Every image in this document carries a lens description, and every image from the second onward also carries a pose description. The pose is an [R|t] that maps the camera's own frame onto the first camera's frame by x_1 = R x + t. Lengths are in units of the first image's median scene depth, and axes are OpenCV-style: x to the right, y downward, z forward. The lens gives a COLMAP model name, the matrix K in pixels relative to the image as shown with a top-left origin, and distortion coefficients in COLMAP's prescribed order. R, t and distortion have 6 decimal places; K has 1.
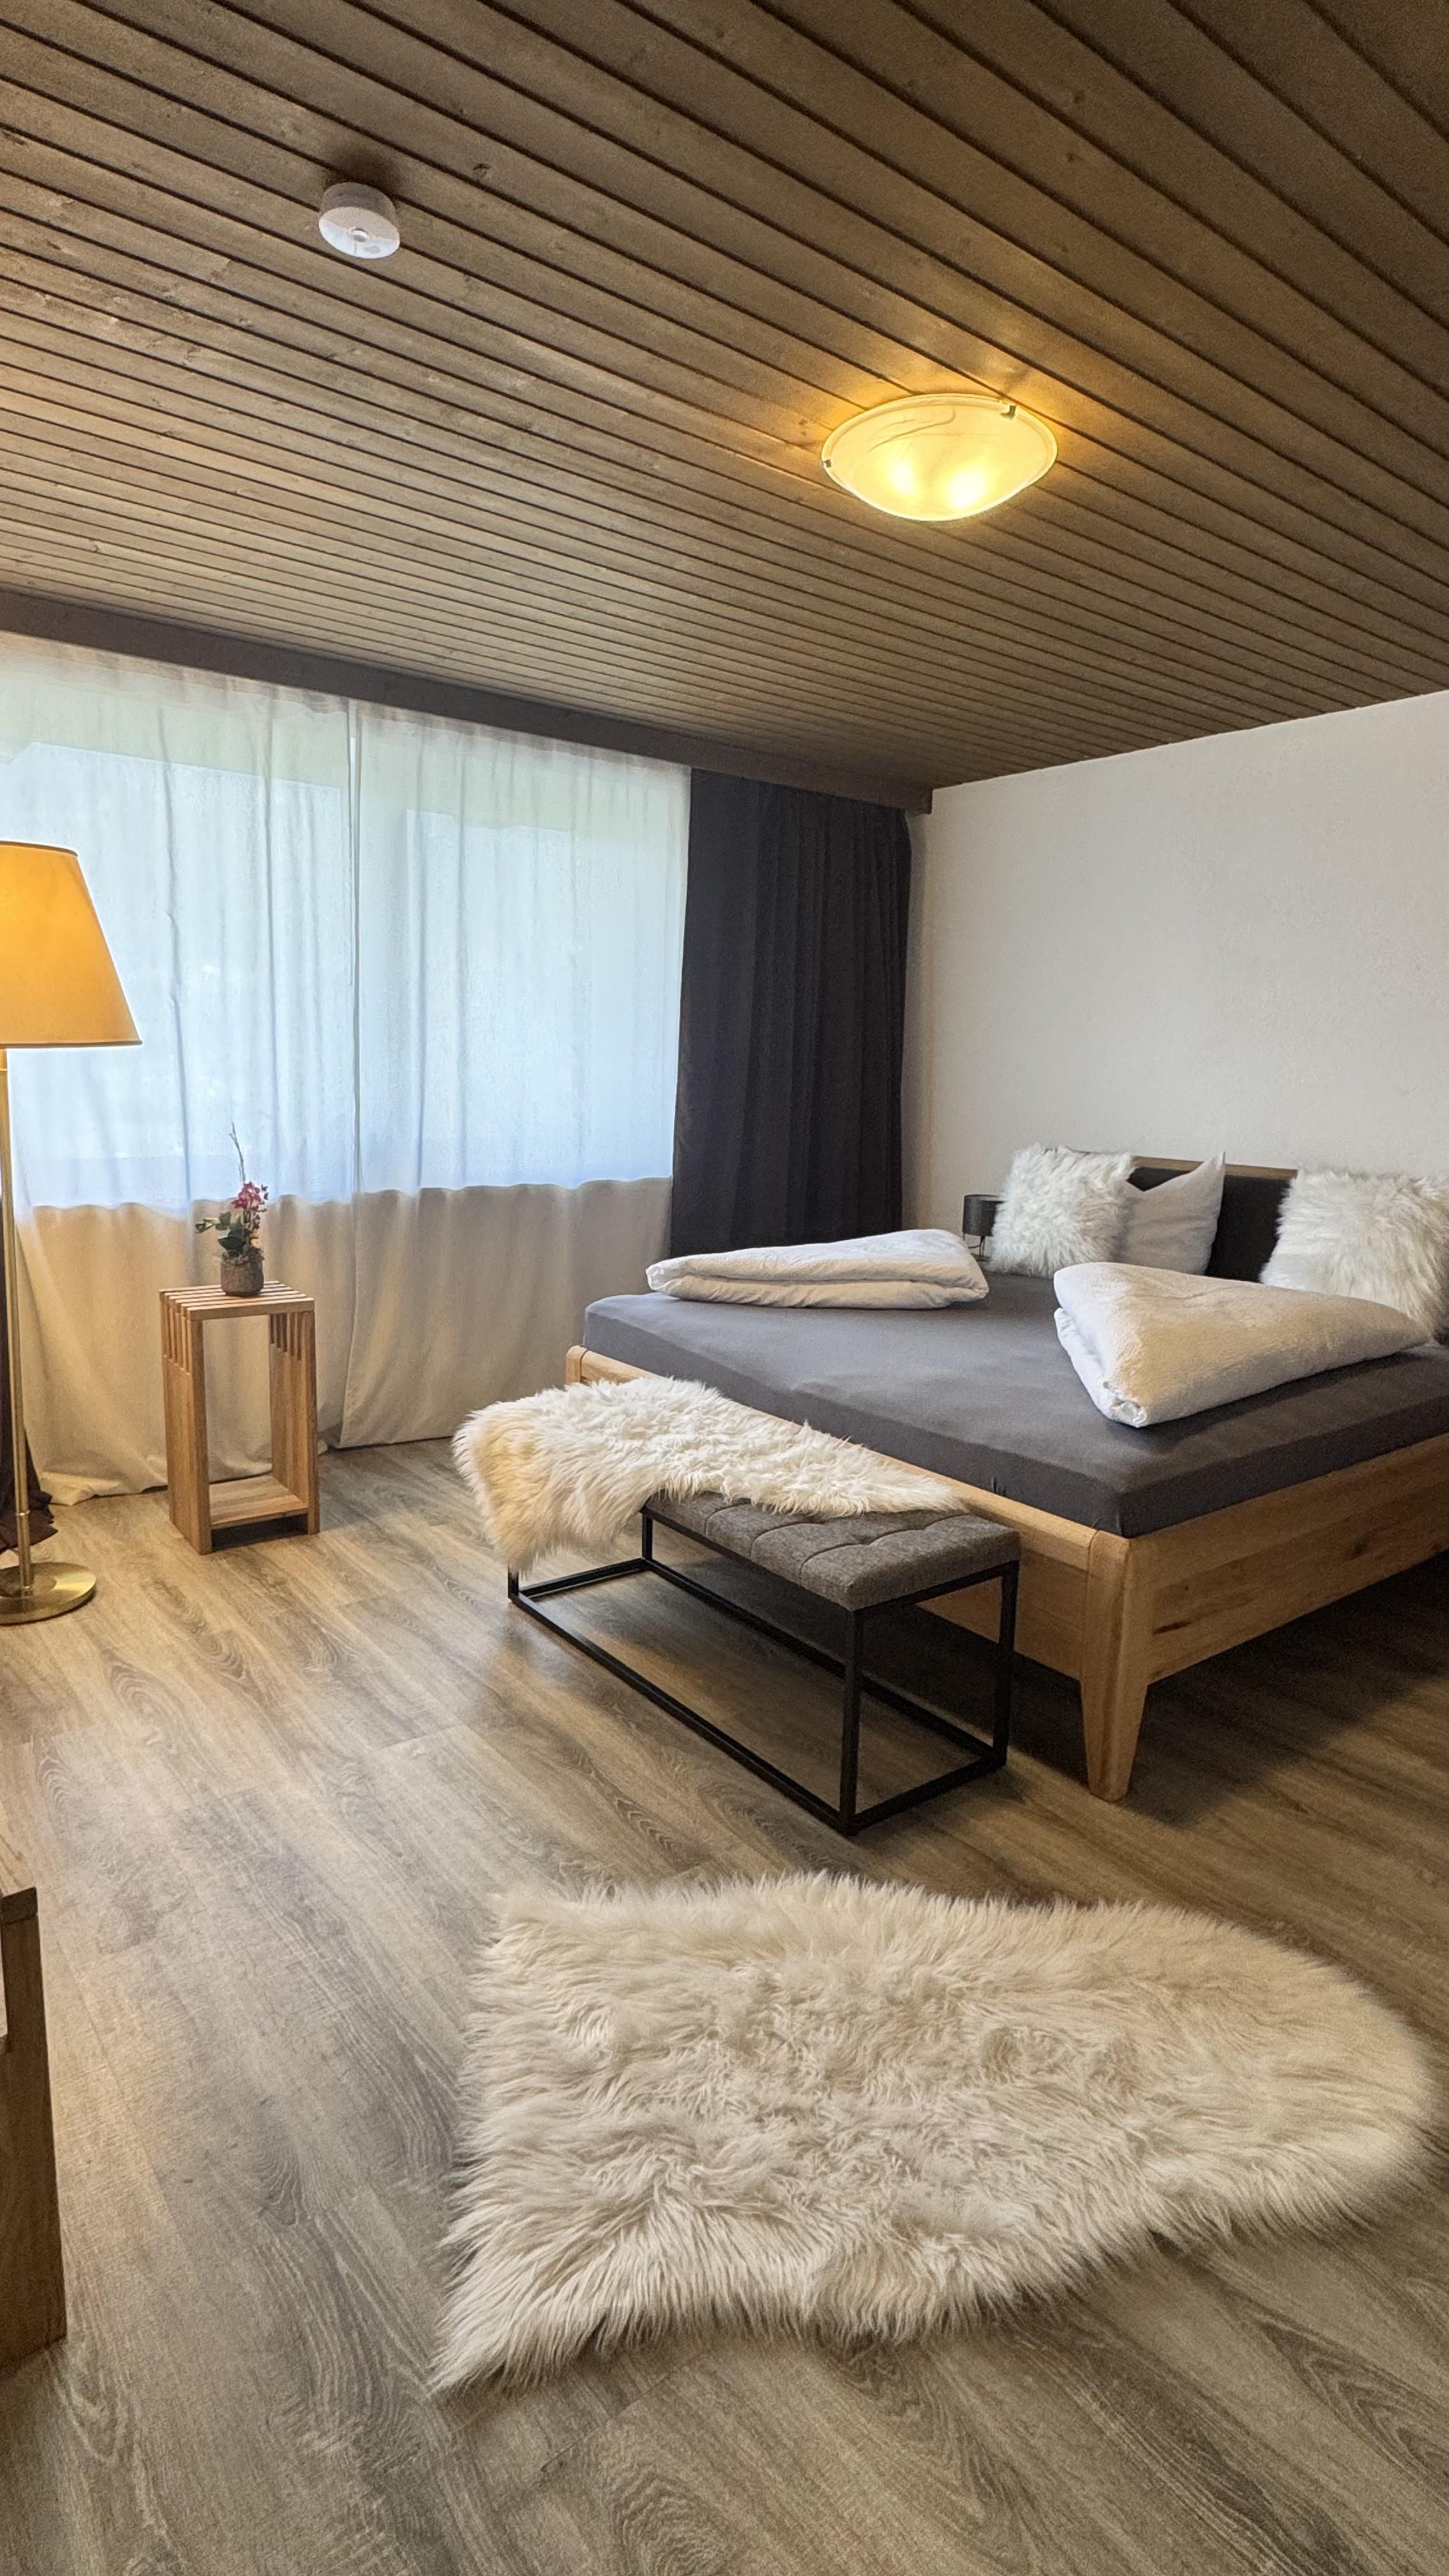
lens RADIAL K [[1327.6, 0, 724.5], [0, 1327.6, 1288.0], [0, 0, 1]] dist [0.002488, 0.000259]
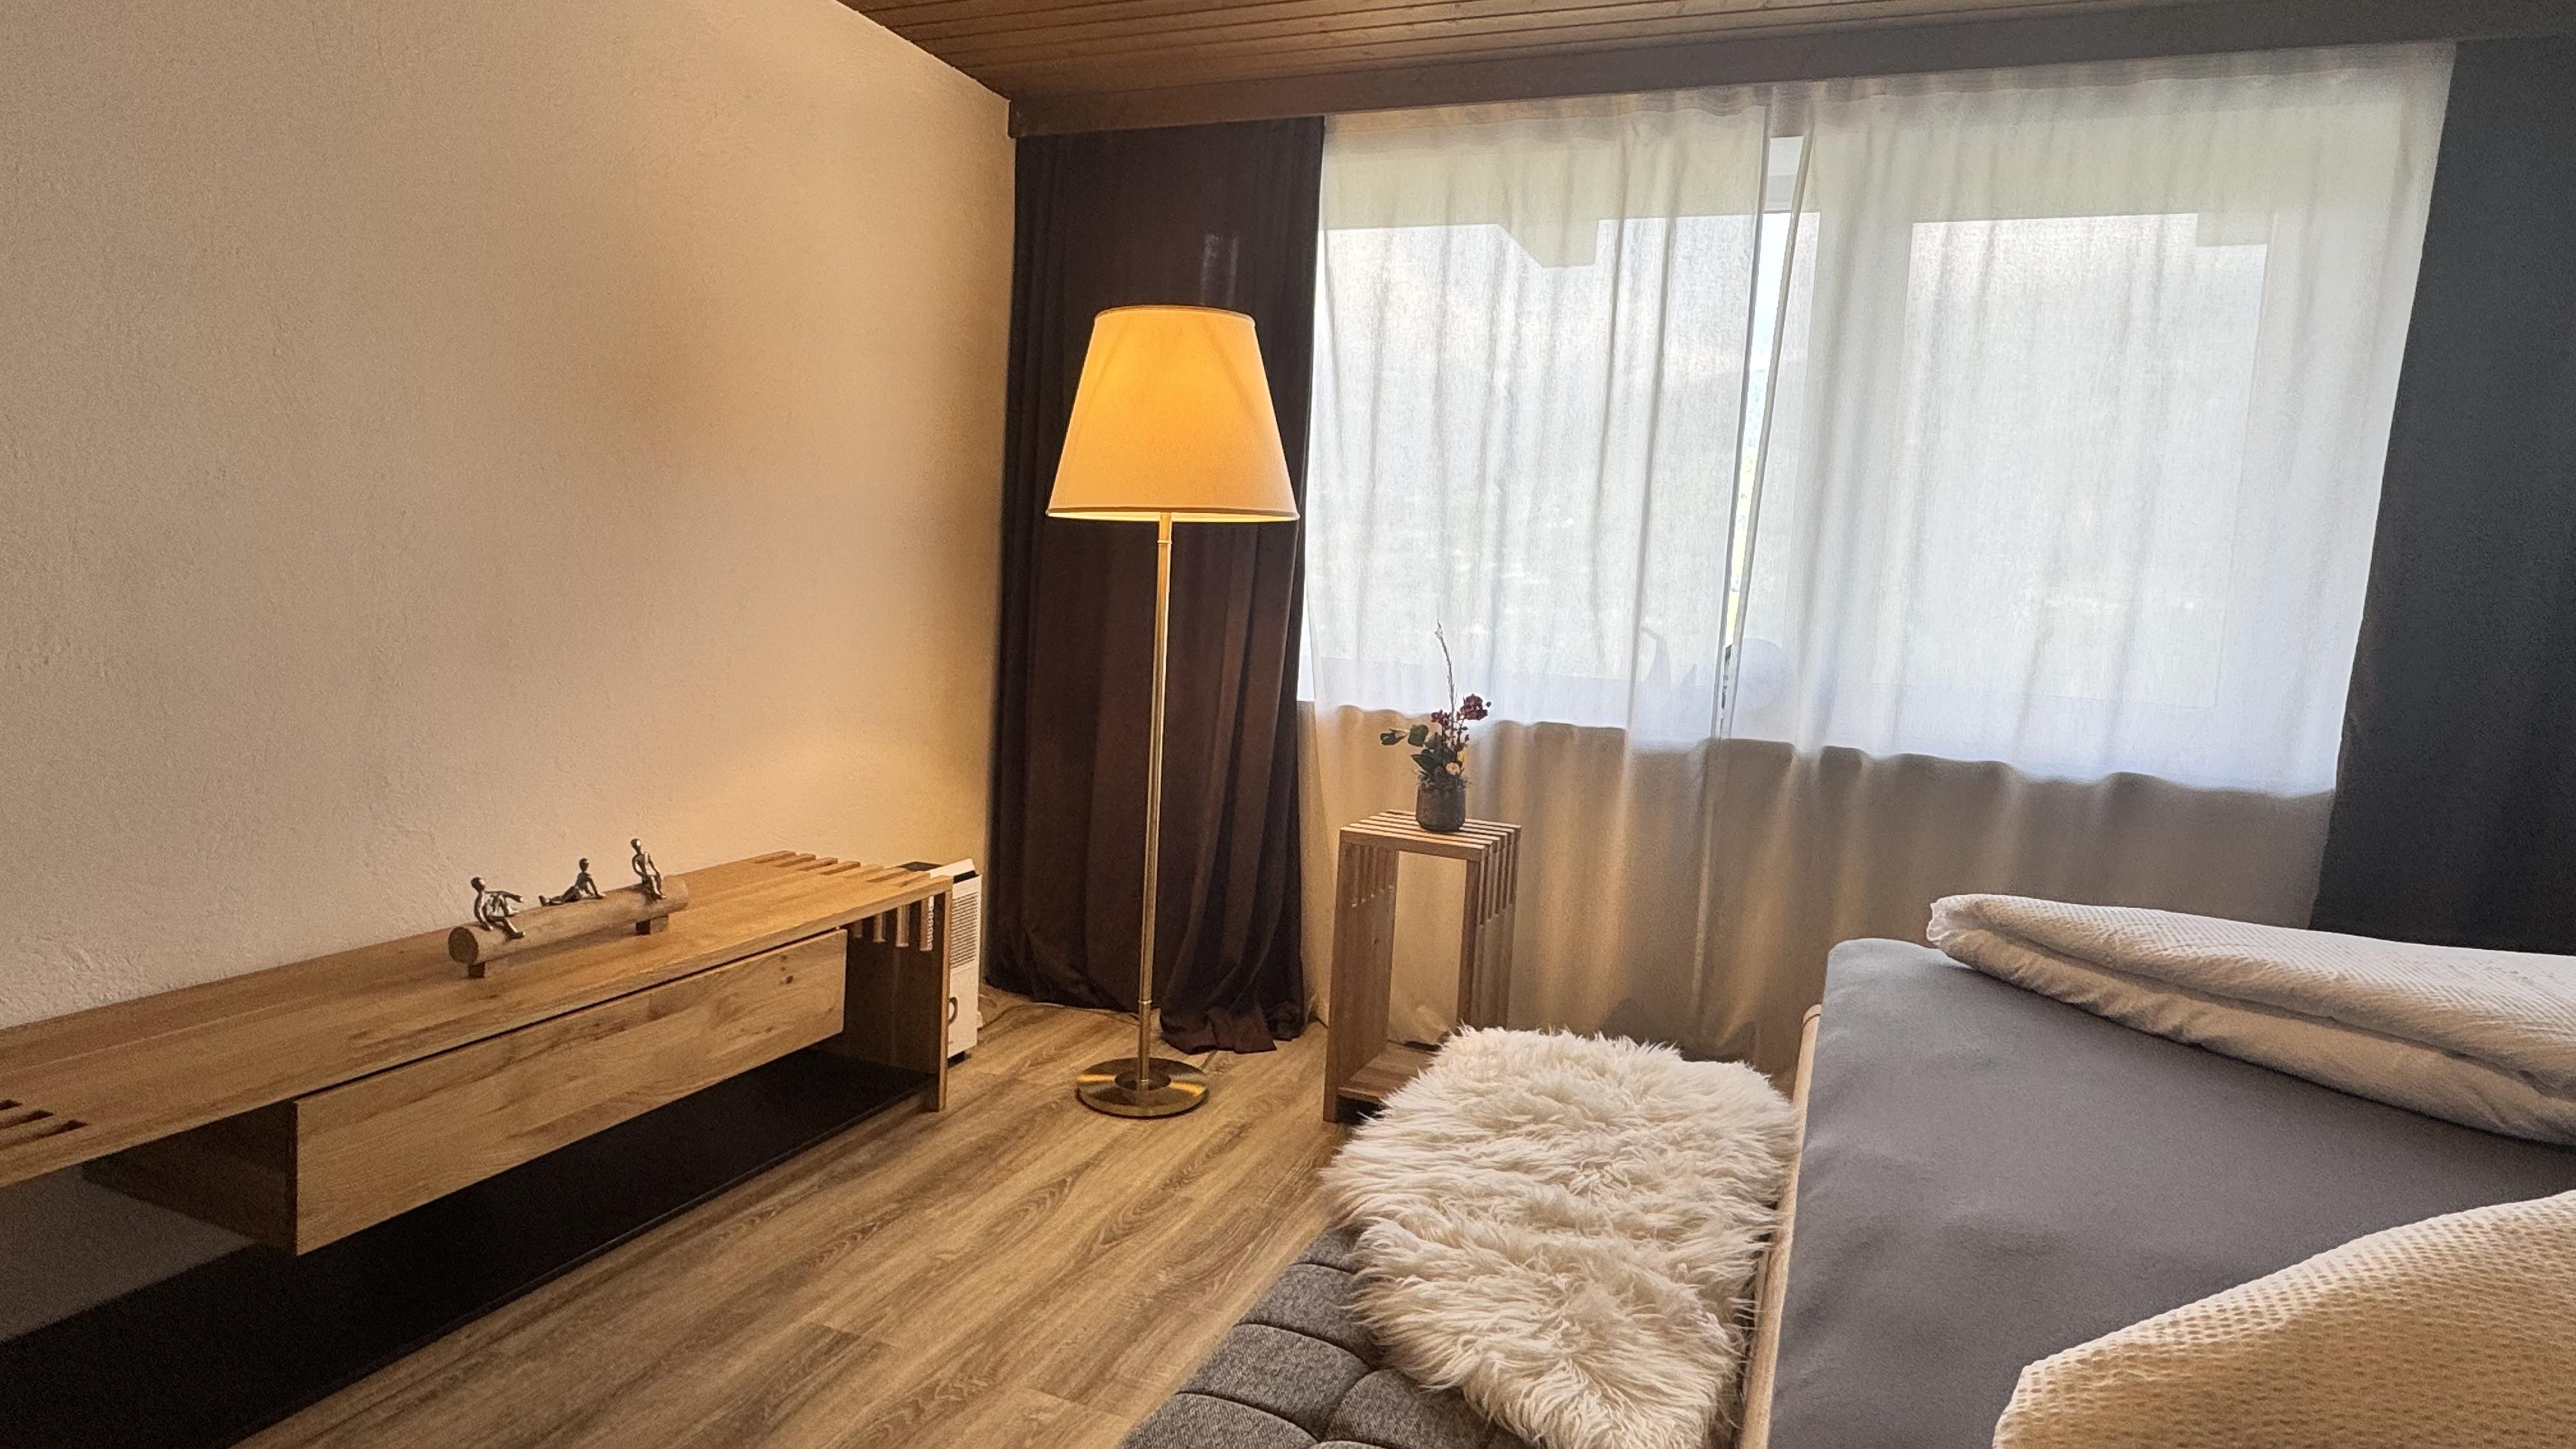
lens RADIAL K [[1448.8, 0, 1288.0], [0, 1448.8, 724.5], [0, 0, 1]] dist [-0.001358, 0.000720]
pose [[0.504295, 0.093939, -0.858407, 0.346973], [-0.190400, 0.981697, -0.004425, -0.036056], [0.842279, 0.165672, 0.512951, 0.448008]]
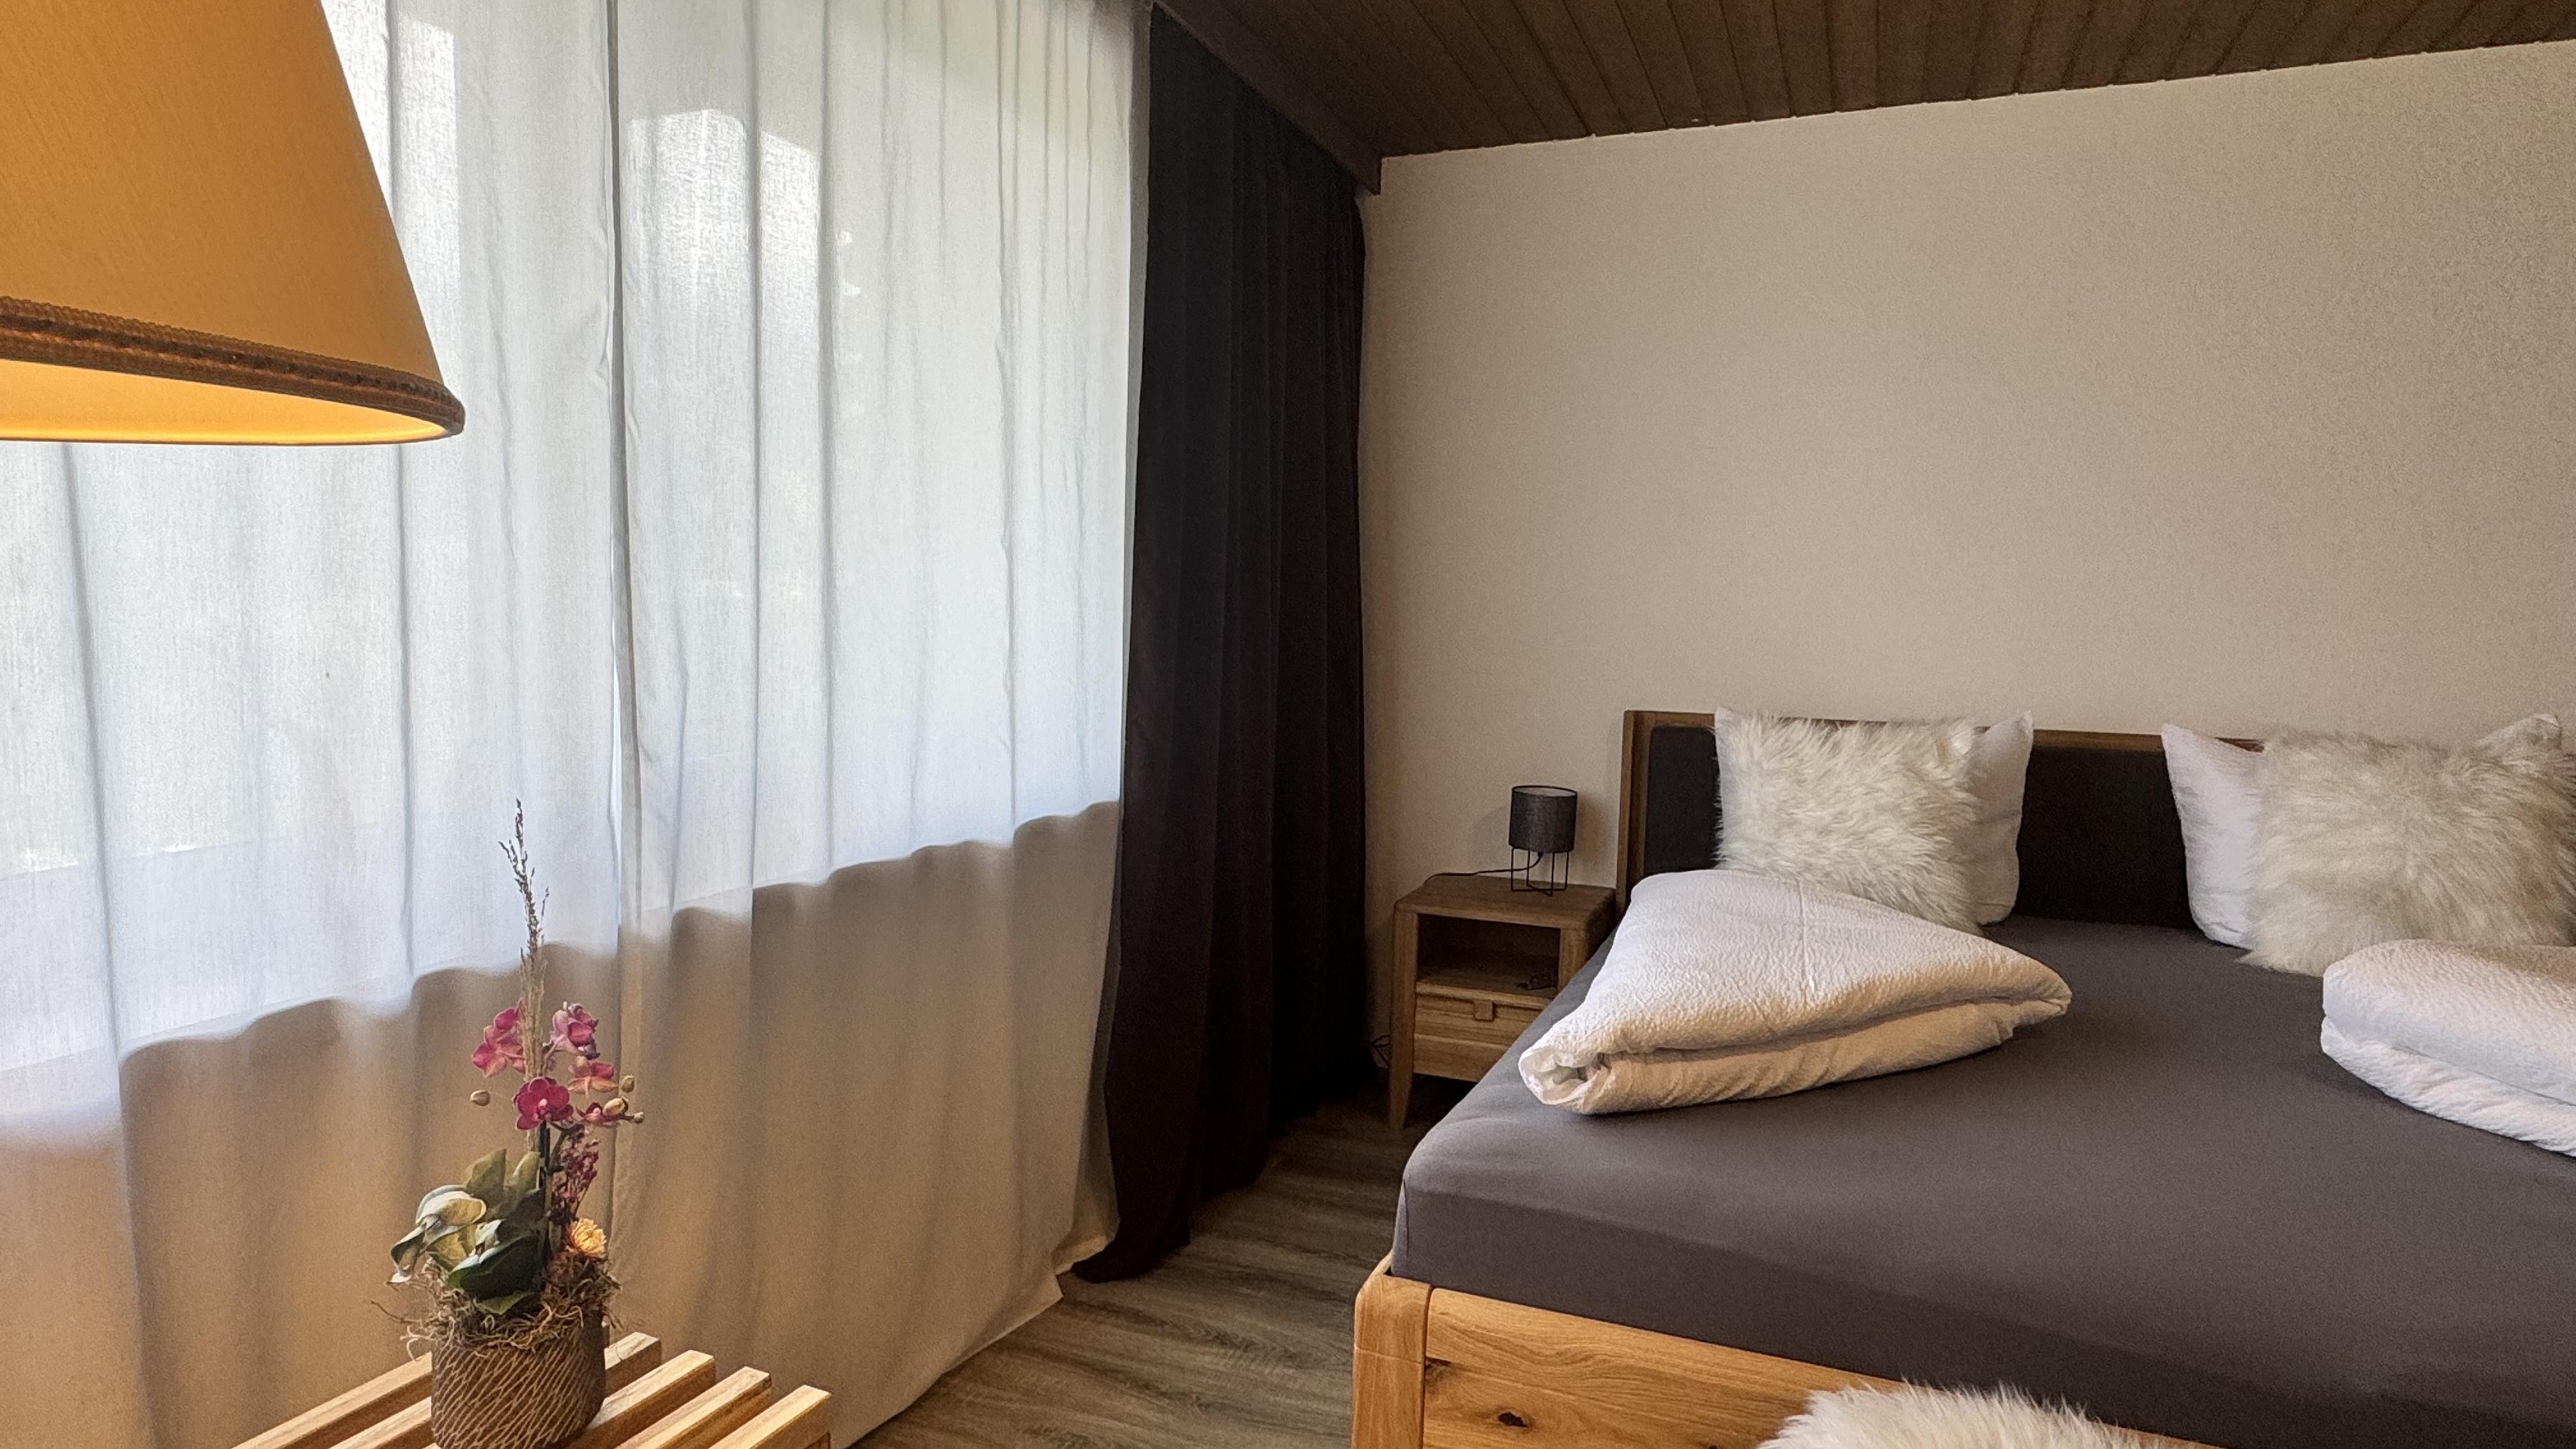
lens RADIAL K [[1448.8, 0, 1288.0], [0, 1448.8, 724.5], [0, 0, 1]] dist [-0.001358, 0.000720]
pose [[0.861756, -0.048017, 0.505045, -0.366039], [0.084871, 0.995126, -0.050203, -0.107088], [-0.500173, 0.086126, 0.861632, 0.658970]]
